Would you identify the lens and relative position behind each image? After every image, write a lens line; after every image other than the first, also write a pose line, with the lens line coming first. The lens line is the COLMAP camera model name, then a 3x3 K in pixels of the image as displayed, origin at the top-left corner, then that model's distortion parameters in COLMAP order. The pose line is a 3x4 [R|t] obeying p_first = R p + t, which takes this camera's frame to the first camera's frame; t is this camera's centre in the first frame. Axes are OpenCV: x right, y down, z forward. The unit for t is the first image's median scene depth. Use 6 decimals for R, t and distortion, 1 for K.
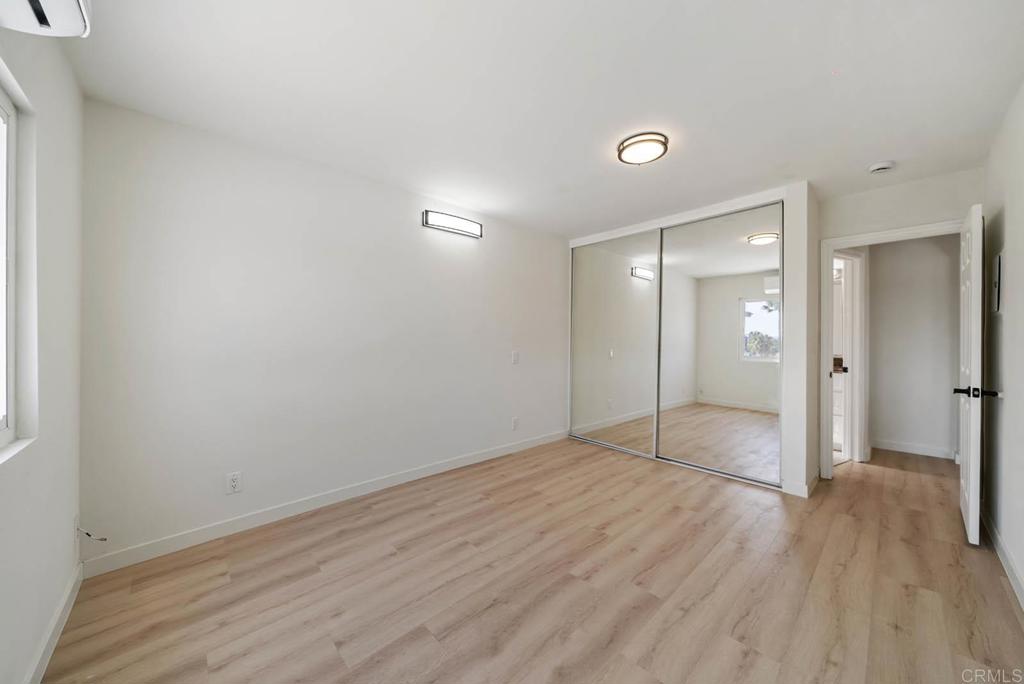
lens RADIAL K [[355.8, 0, 518.8], [0, 355.8, 338.5], [0, 0, 1]] dist [0.009283, -0.001015]
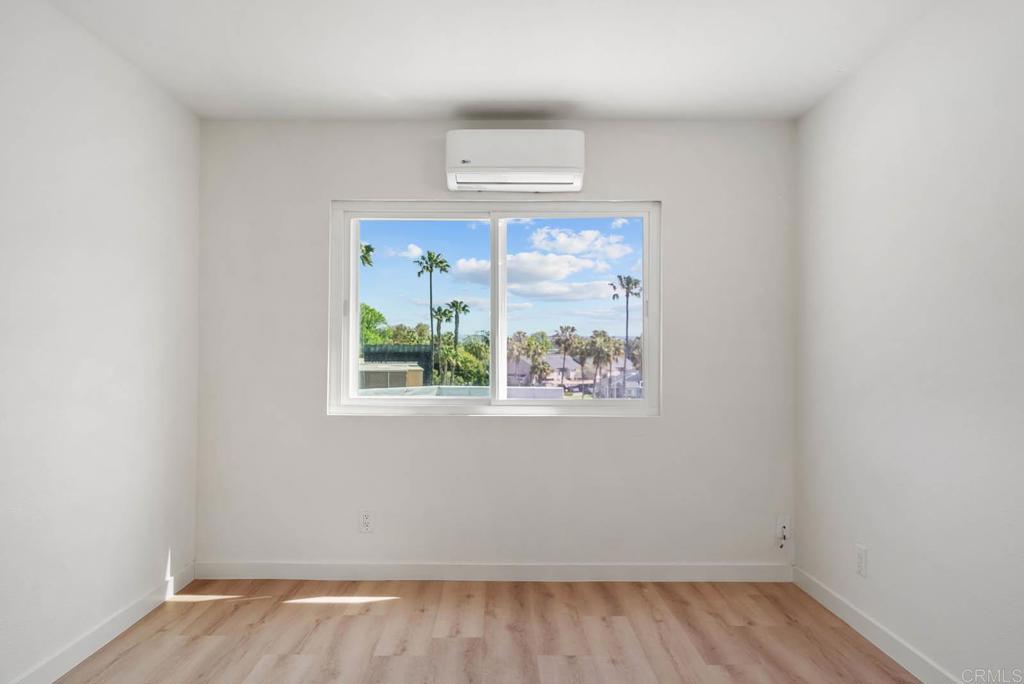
lens RADIAL K [[652.6, 0, 499.5], [0, 652.6, 343.3], [0, 0, 1]] dist [0.013810, -0.002190]
pose [[-0.695461, -0.015596, -0.718395, 0.606061], [-0.008477, 0.999873, -0.013500, -0.000945], [0.718514, -0.003299, -0.695504, 1.330323]]
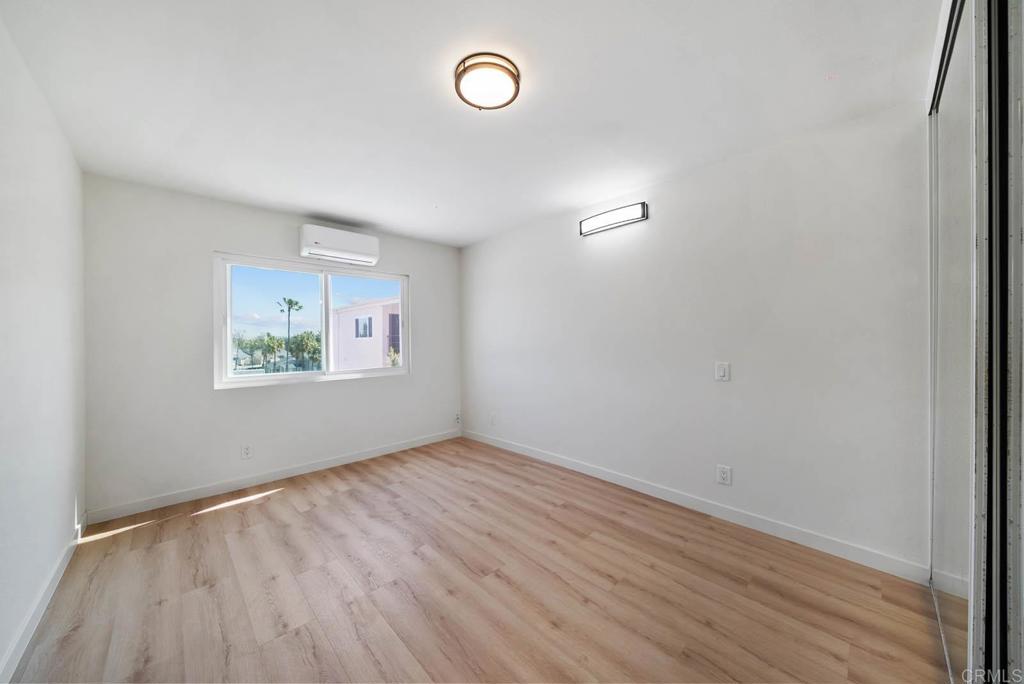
lens RADIAL K [[355.8, 0, 506.5], [0, 355.8, 342.9], [0, 0, 1]] dist [0.009283, -0.001015]
pose [[-0.004644, -0.001916, -0.999987, 1.074156], [0.013413, 0.999908, -0.001978, -0.001692], [0.999899, -0.013423, -0.004618, 1.046388]]
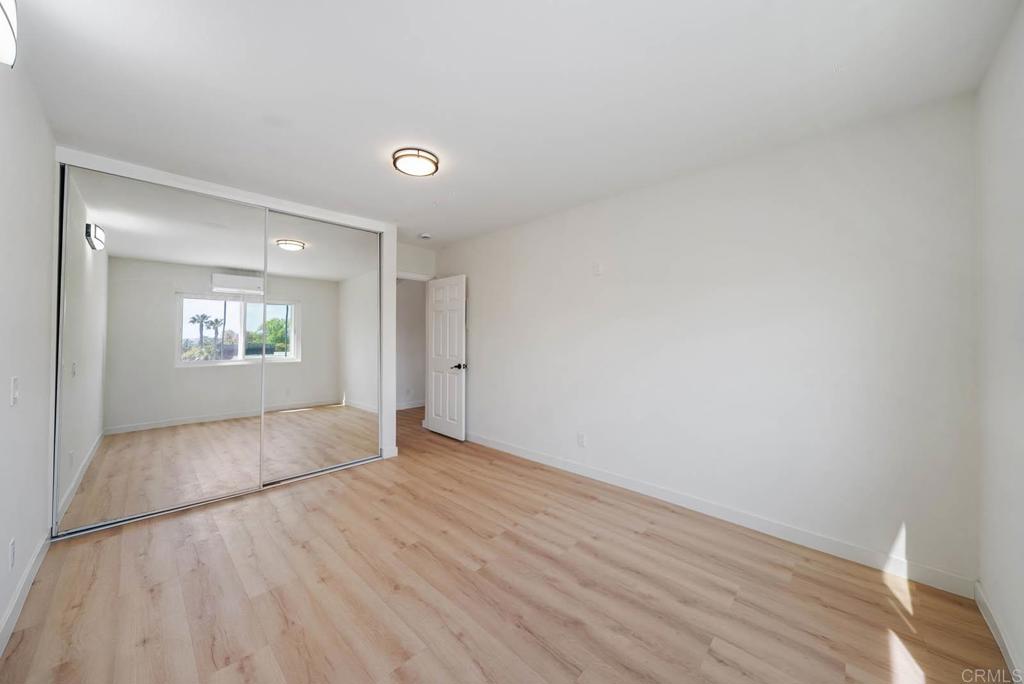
lens RADIAL K [[355.8, 0, 500.3], [0, 355.8, 337.1], [0, 0, 1]] dist [0.009283, -0.001015]
pose [[-0.016544, 0.006580, 0.999841, -0.724212], [-0.002895, 0.999974, -0.006629, -0.006957], [-0.999859, -0.003004, -0.016525, 0.773478]]
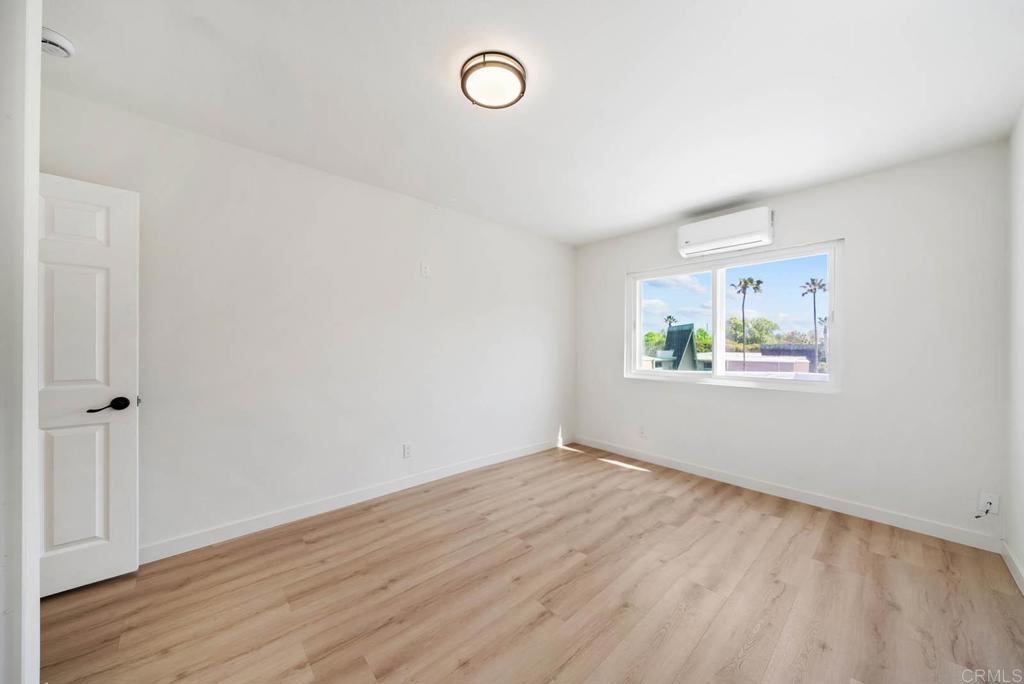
lens RADIAL K [[355.8, 0, 508.6], [0, 355.8, 346.7], [0, 0, 1]] dist [0.009283, -0.001015]
pose [[-0.999133, -0.012015, 0.039872, 0.284334], [-0.011900, 0.999924, 0.003125, 0.001667], [-0.039906, 0.002648, -0.999200, 1.734423]]
